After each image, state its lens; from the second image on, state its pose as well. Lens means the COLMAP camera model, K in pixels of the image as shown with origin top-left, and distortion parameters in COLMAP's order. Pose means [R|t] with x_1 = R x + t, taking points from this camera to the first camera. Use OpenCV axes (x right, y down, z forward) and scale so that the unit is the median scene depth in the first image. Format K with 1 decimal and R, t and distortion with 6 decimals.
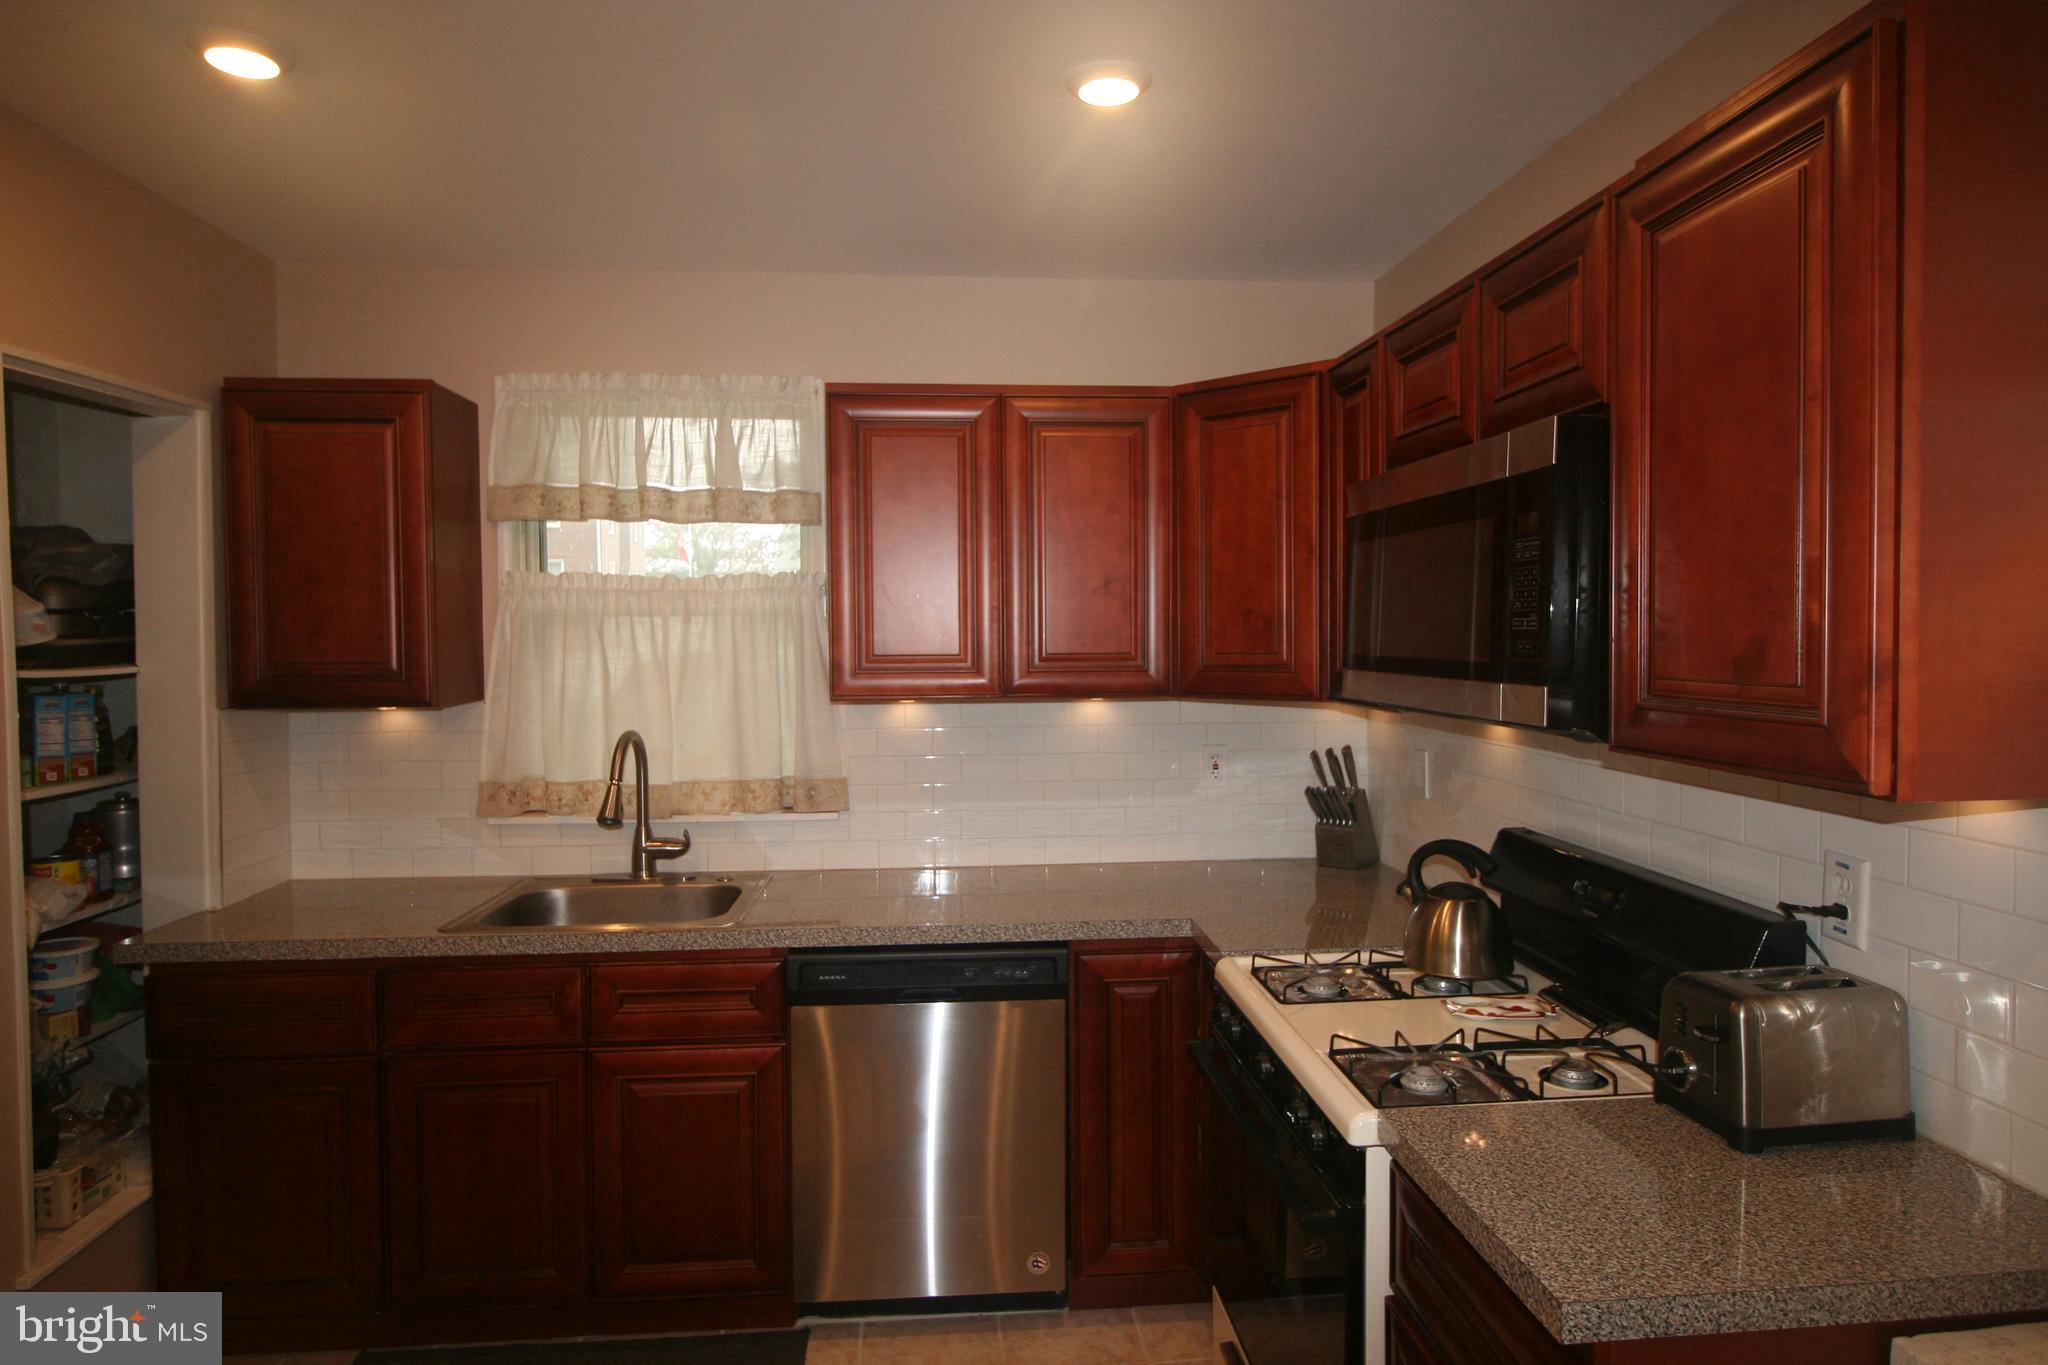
lens RADIAL K [[1188.1, 0, 1027.0], [0, 1188.1, 674.7], [0, 0, 1]] dist [-0.002873, -0.006174]
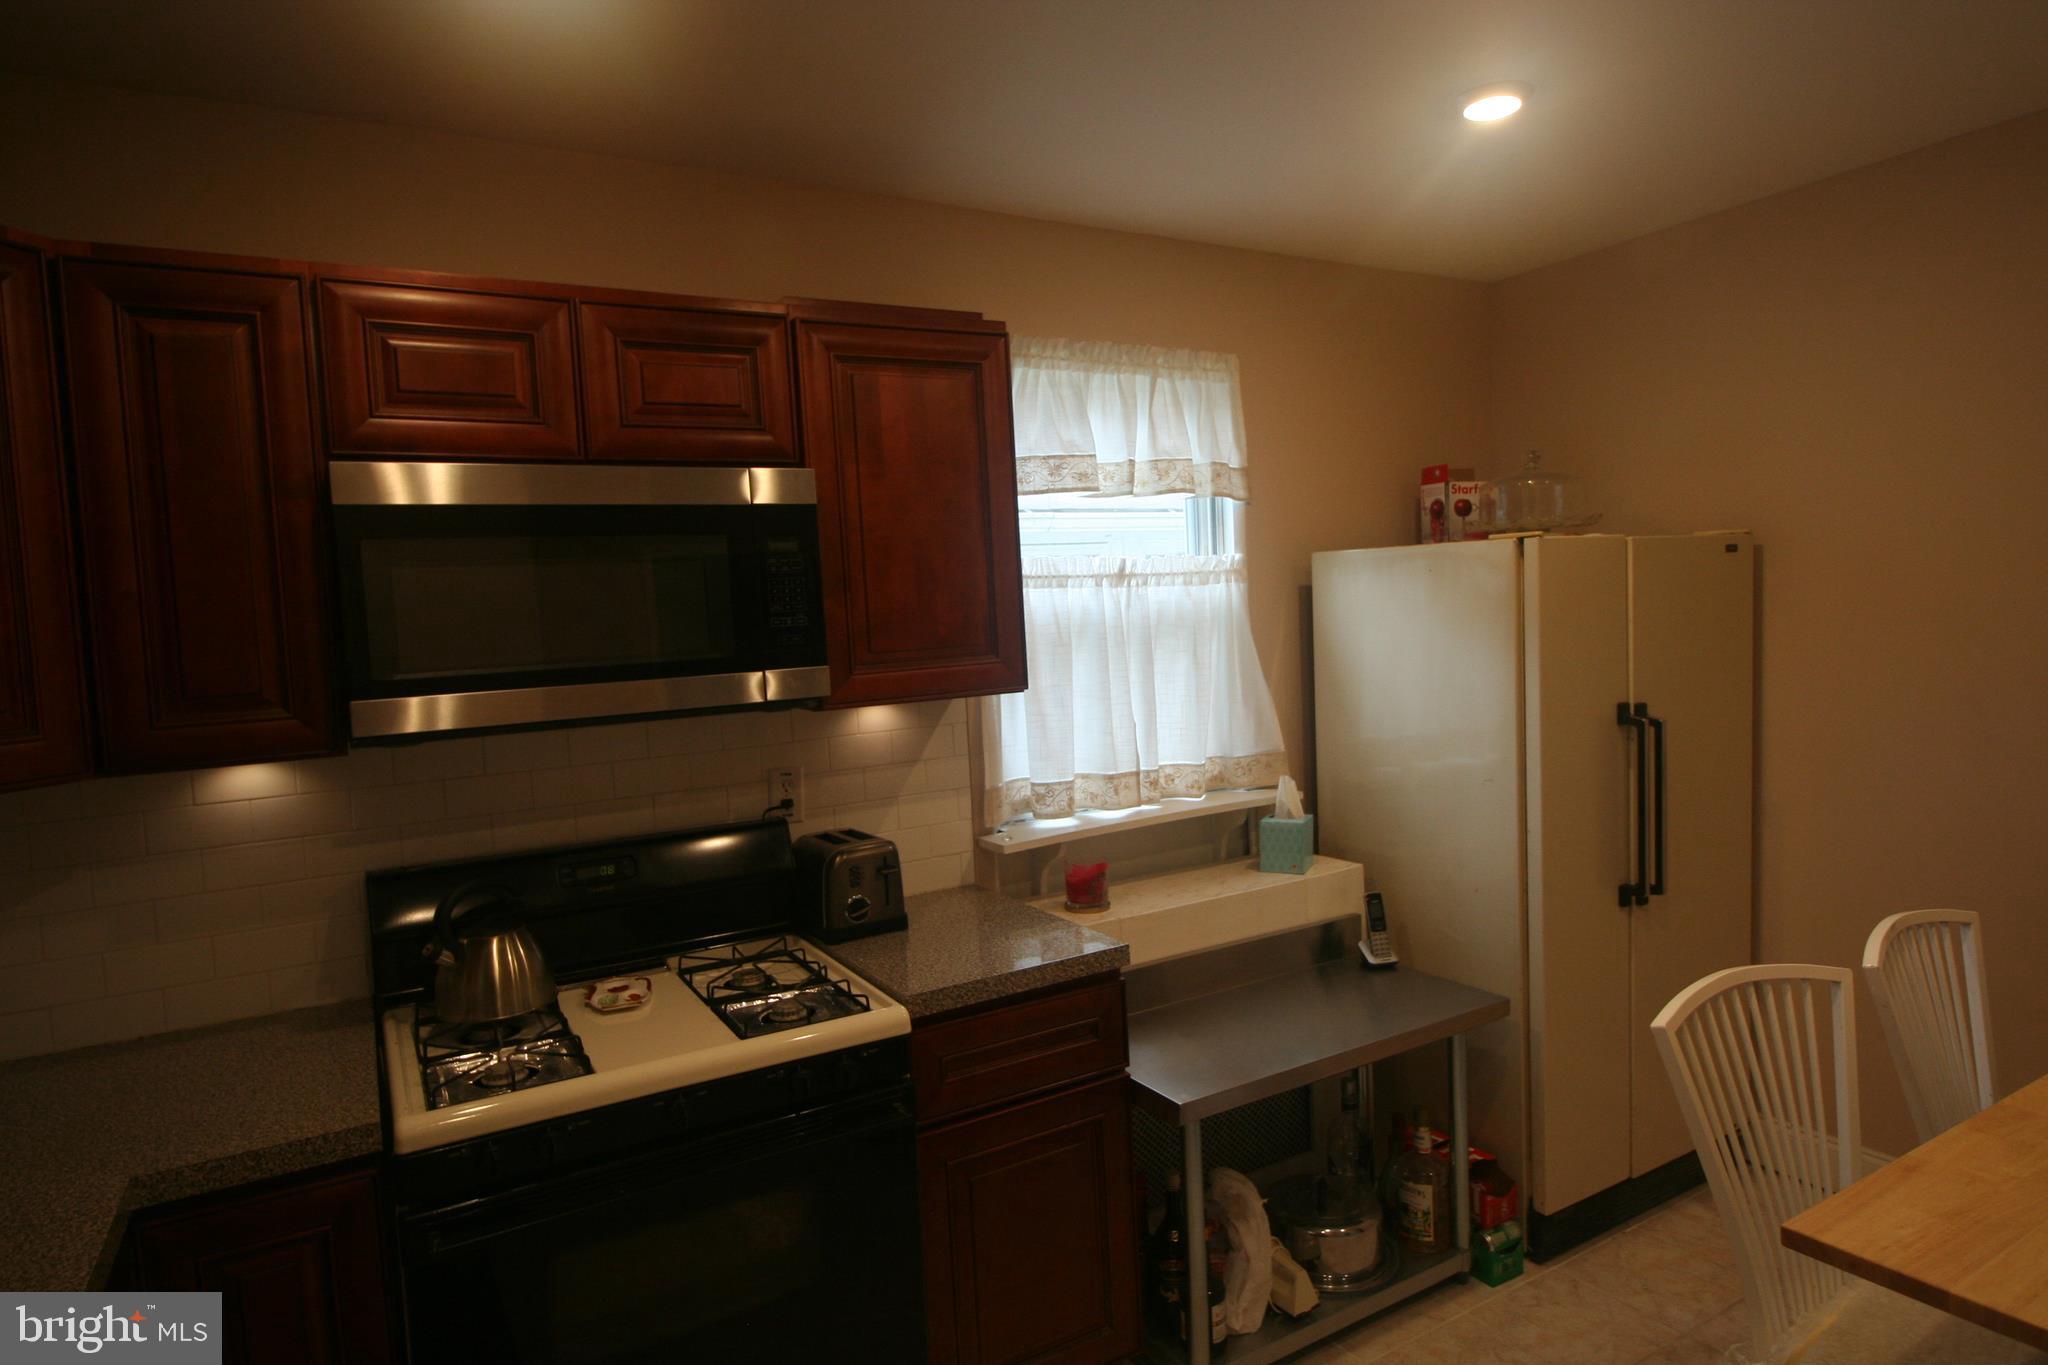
lens RADIAL K [[1188.1, 0, 1024.2], [0, 1188.1, 680.1], [0, 0, 1]] dist [-0.002873, -0.006174]
pose [[-0.428453, -0.035218, 0.902877, -0.468917], [0.084023, 0.993357, 0.078620, -0.033344], [-0.899649, 0.109547, -0.422648, 0.721040]]
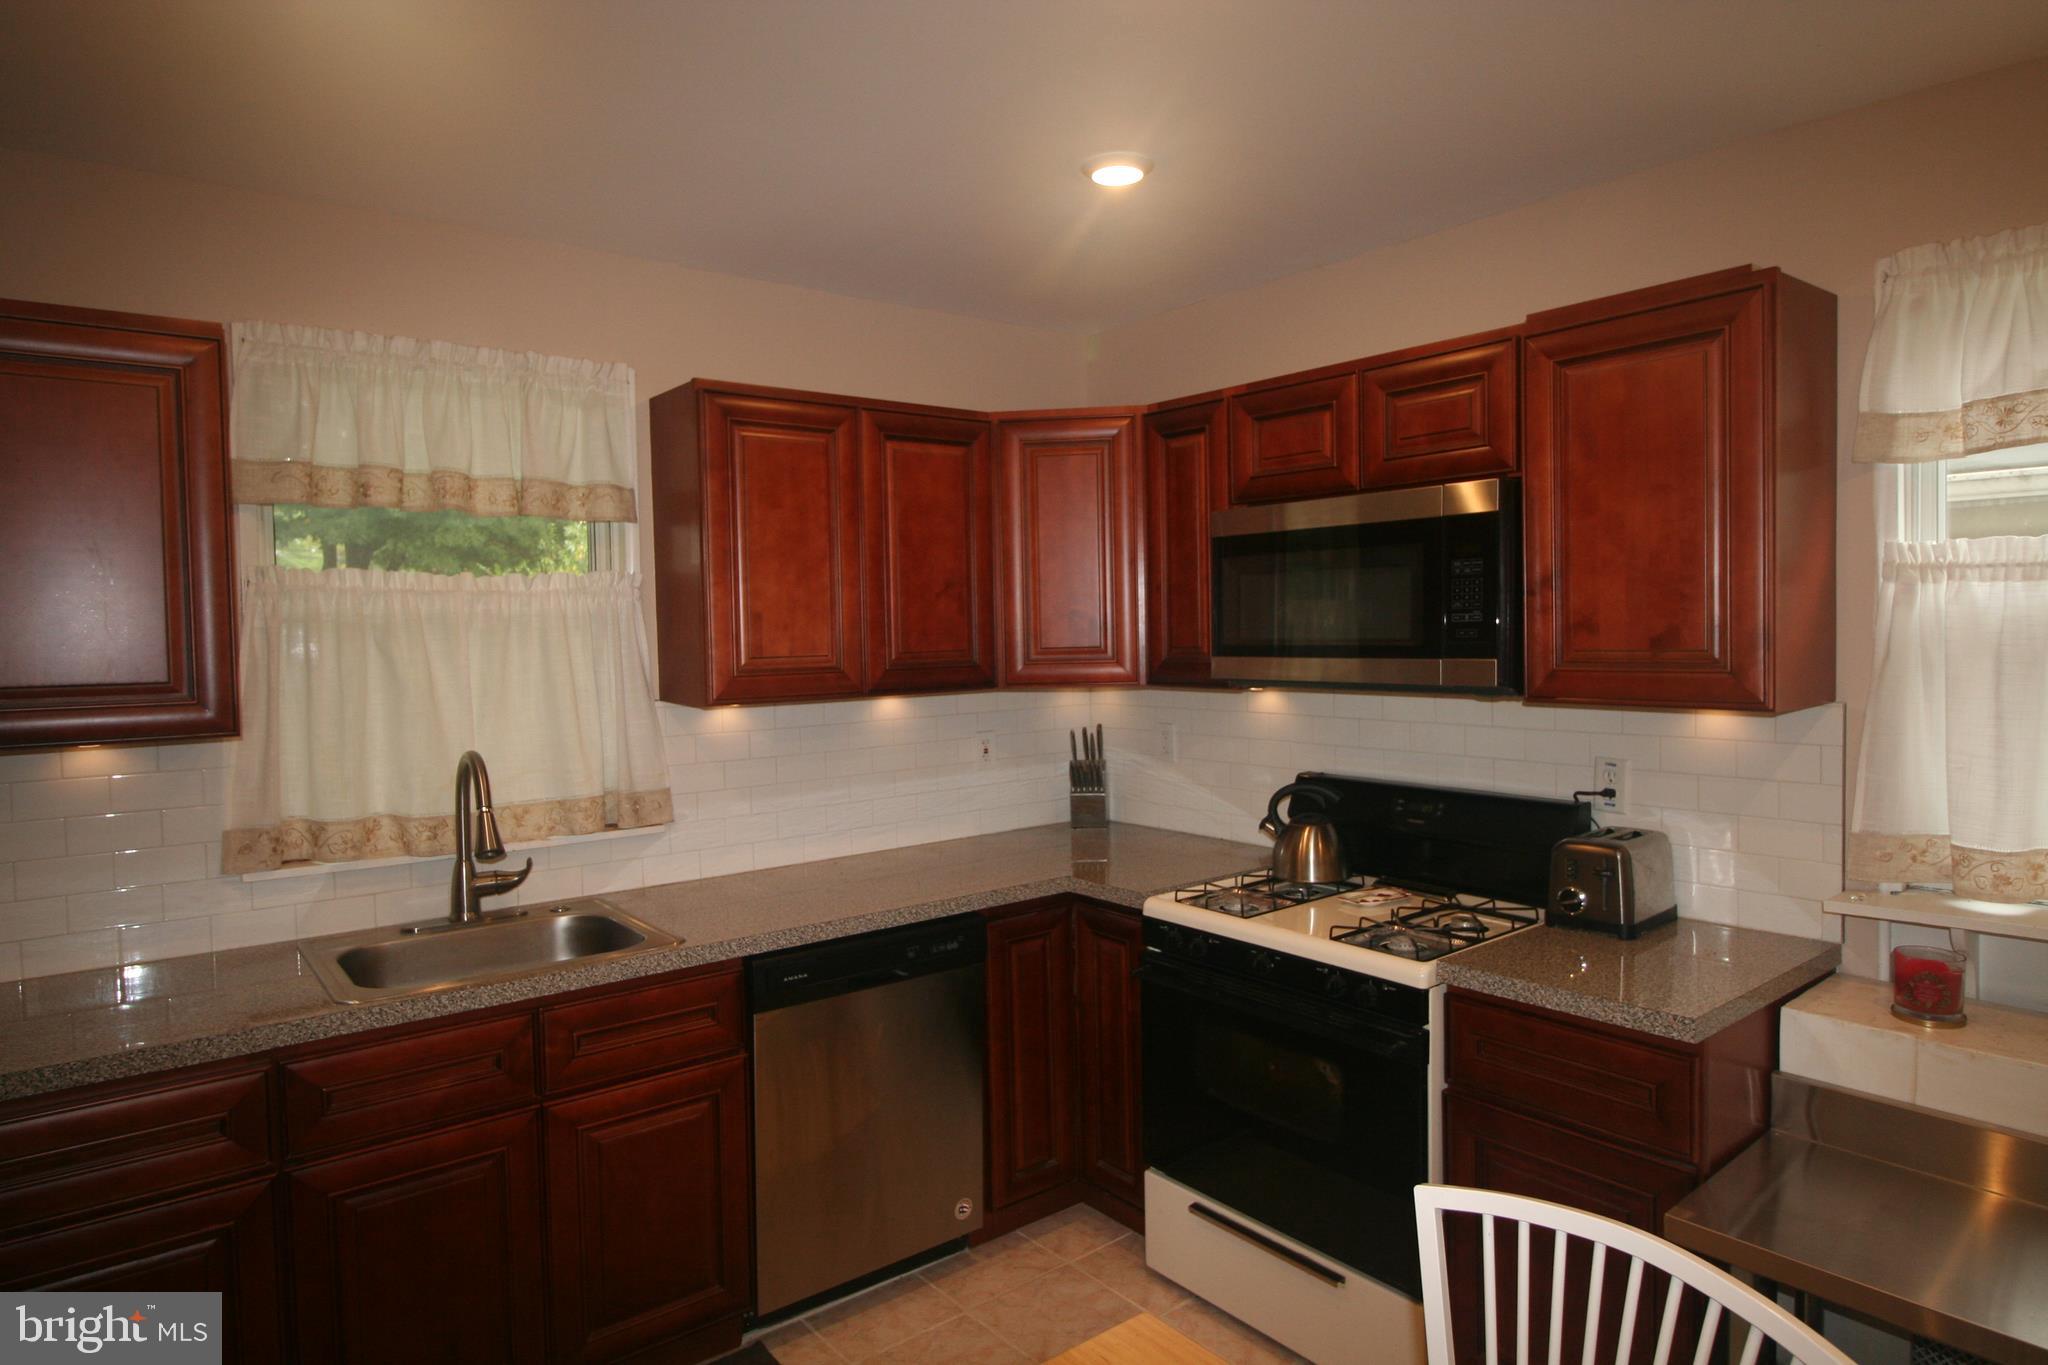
lens RADIAL K [[1188.1, 0, 1035.3], [0, 1188.1, 675.5], [0, 0, 1]] dist [-0.002873, -0.006174]
pose [[0.833522, -0.033060, 0.551496, -0.453869], [0.034858, 0.999366, 0.007224, -0.000348], [-0.551386, 0.013203, 0.834146, 0.039233]]
